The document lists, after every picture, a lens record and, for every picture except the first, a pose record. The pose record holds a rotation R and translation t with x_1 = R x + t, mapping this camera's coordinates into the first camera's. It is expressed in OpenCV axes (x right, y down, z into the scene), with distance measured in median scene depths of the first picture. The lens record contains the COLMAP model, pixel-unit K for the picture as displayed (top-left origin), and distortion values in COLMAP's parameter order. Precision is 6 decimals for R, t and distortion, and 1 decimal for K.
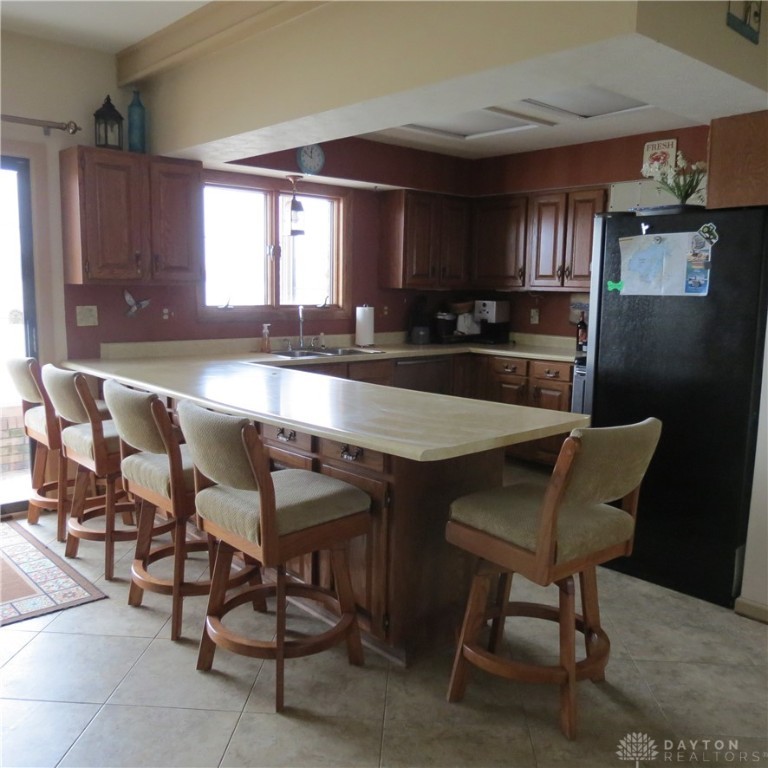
lens RADIAL K [[735.8, 0, 383.4], [0, 735.8, 386.2], [0, 0, 1]] dist [-0.013987, 0.000000]
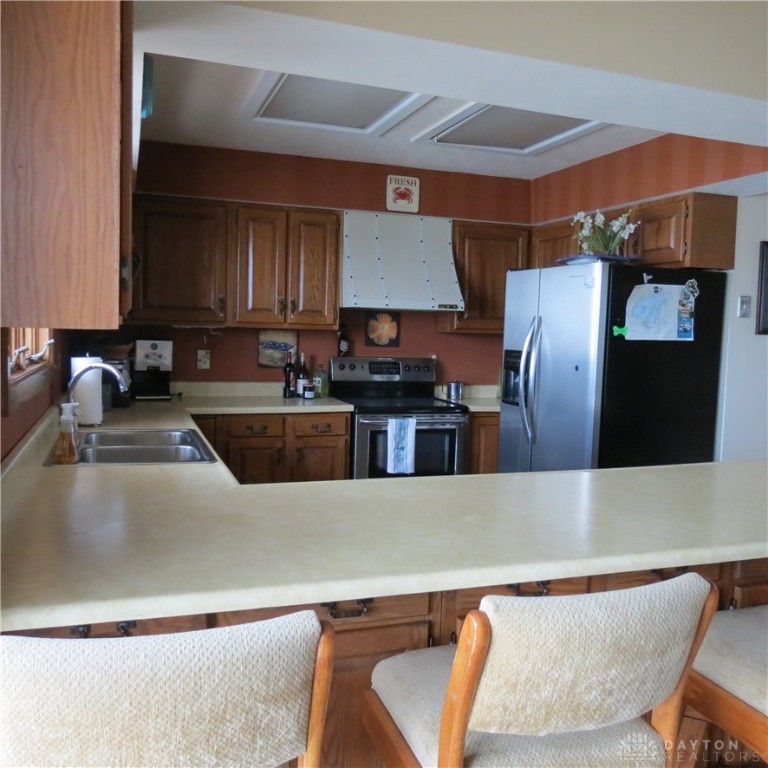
lens RADIAL K [[735.8, 0, 383.6], [0, 735.8, 381.8], [0, 0, 1]] dist [-0.013987, 0.000000]
pose [[0.378770, -0.071871, 0.922696, -0.770945], [0.103711, 0.993997, 0.034851, -0.138351], [-0.919662, 0.082494, 0.383950, 0.931416]]
